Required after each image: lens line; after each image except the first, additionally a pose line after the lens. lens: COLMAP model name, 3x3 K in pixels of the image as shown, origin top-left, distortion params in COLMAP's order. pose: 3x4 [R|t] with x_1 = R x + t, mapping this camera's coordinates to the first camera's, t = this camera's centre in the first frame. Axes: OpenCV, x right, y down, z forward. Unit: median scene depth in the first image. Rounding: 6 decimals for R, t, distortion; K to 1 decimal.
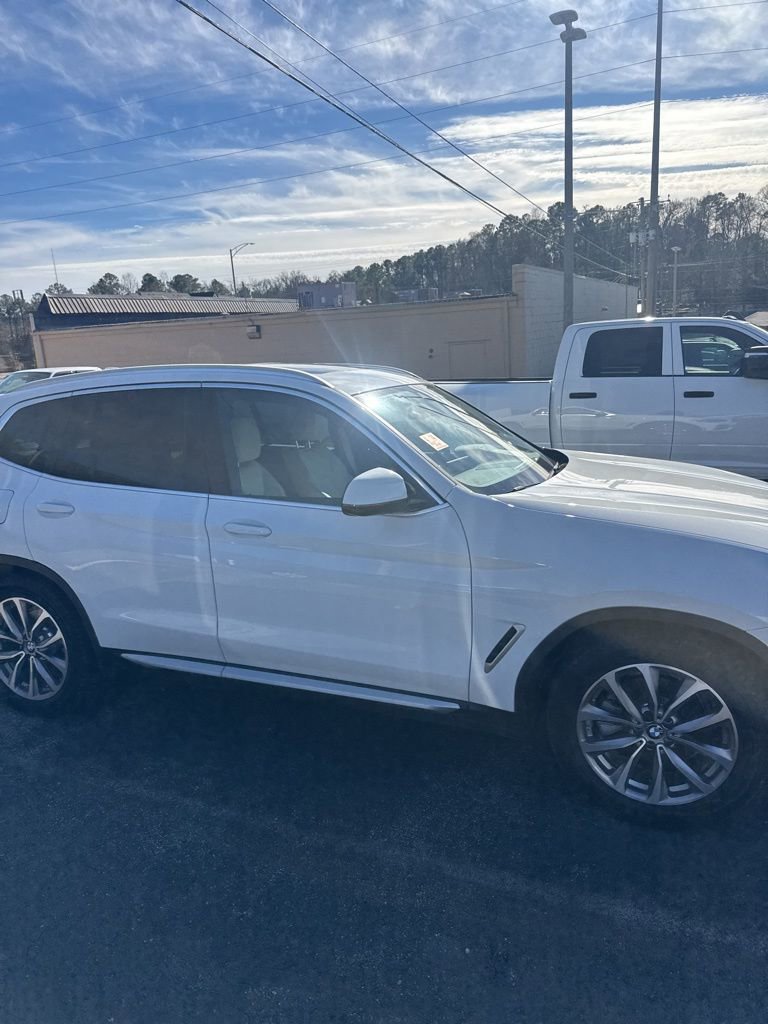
lens RADIAL K [[713.6, 0, 385.3], [0, 713.6, 509.4], [0, 0, 1]] dist [0.027829, -0.045689]
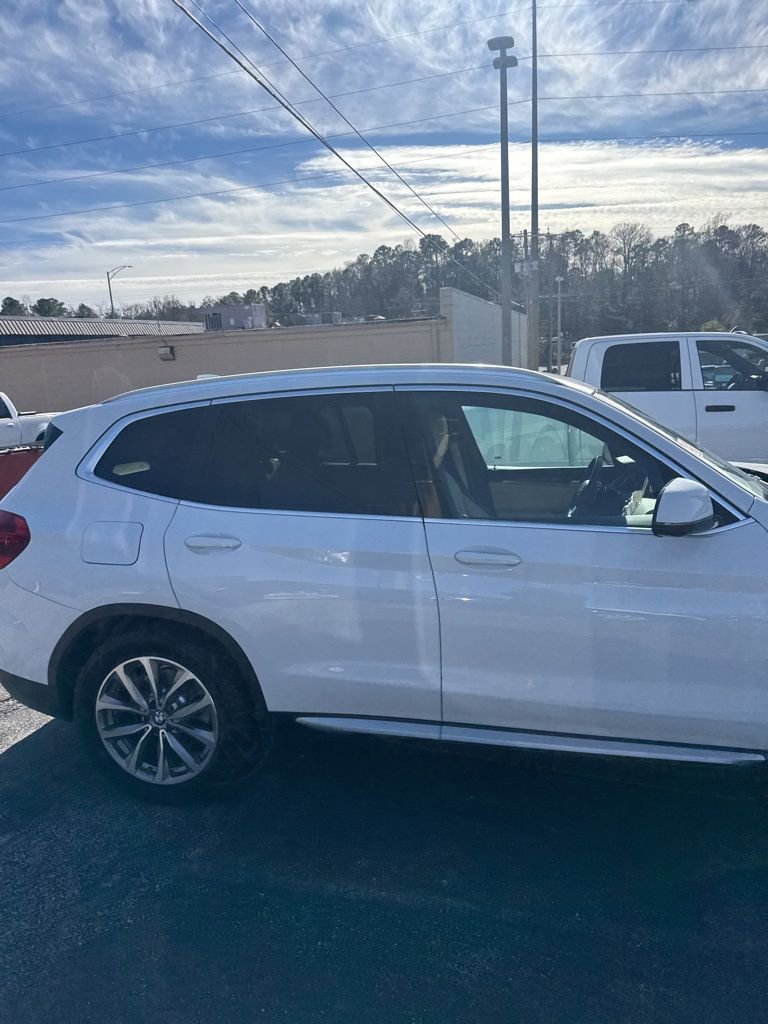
lens RADIAL K [[715.0, 0, 373.5], [0, 715.0, 513.2], [0, 0, 1]] dist [0.023645, -0.038151]
pose [[0.988681, -0.029353, 0.147136, -0.188565], [0.033902, 0.999019, -0.028506, -0.002401], [-0.146155, 0.033171, 0.988705, 0.085283]]
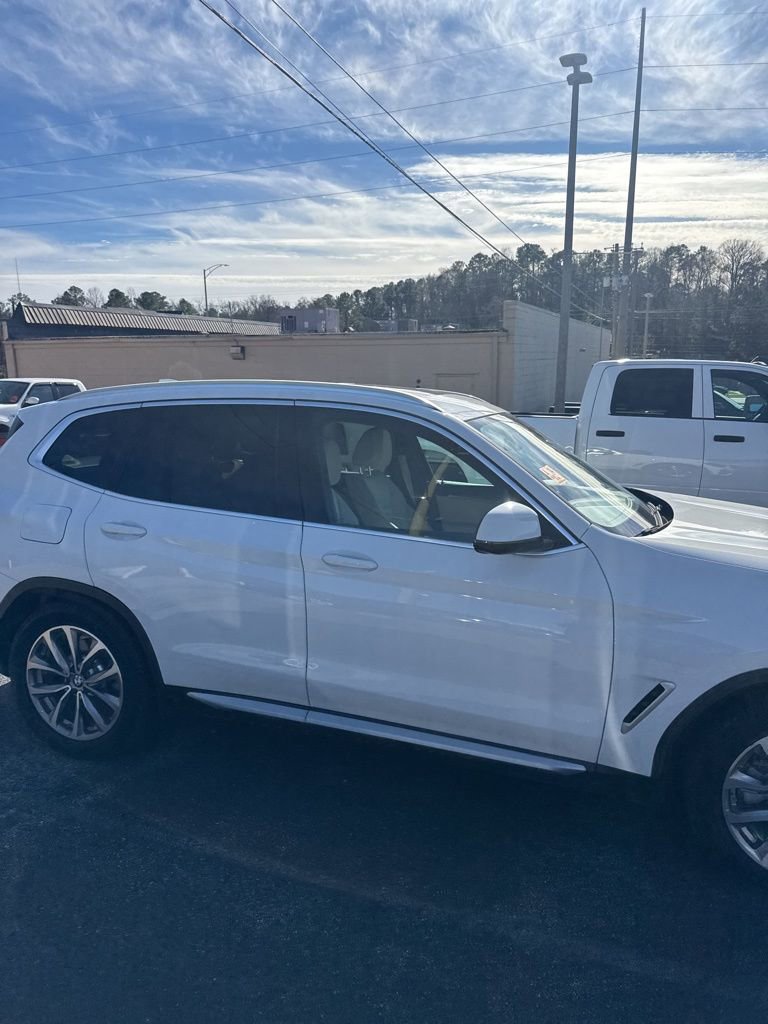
lens RADIAL K [[712.6, 0, 379.2], [0, 712.6, 521.0], [0, 0, 1]] dist [0.043667, -0.075035]
pose [[0.997846, 0.044272, 0.048405, -0.085926], [-0.043097, 0.998756, -0.025065, -0.001535], [-0.049454, 0.022925, 0.998513, 0.037351]]
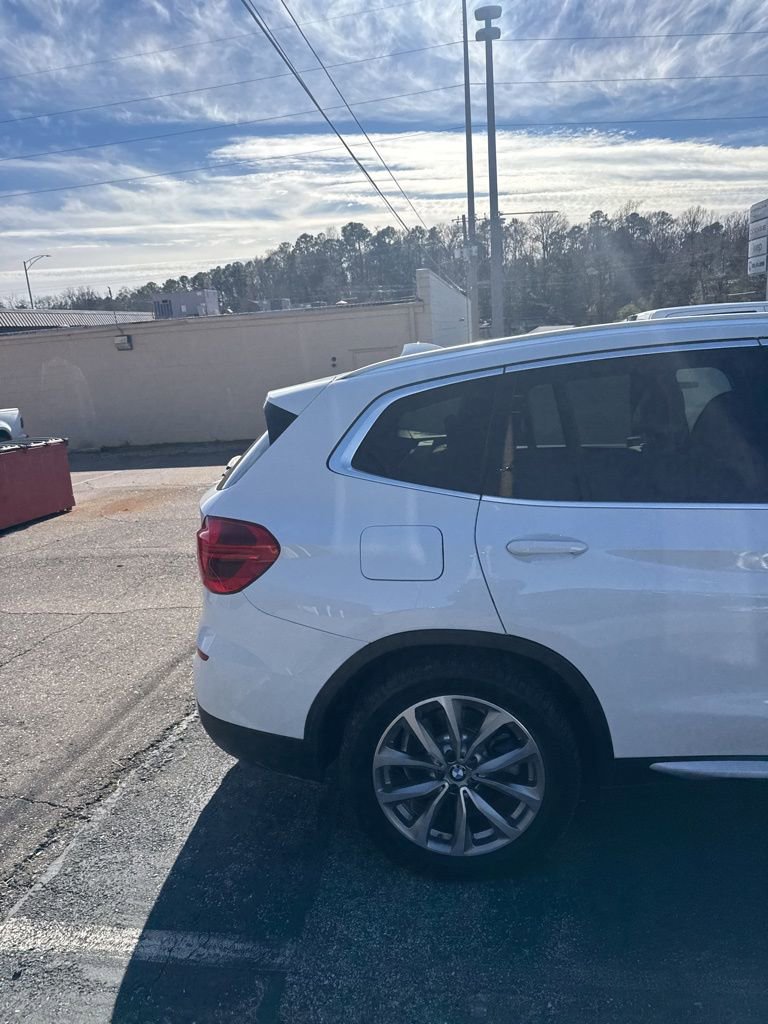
lens RADIAL K [[716.7, 0, 380.0], [0, 716.7, 503.7], [0, 0, 1]] dist [0.048961, -0.068838]
pose [[0.966173, -0.070698, 0.248016, -0.357177], [0.078507, 0.996677, -0.021724, -0.017170], [-0.245656, 0.040460, 0.968512, 0.201821]]
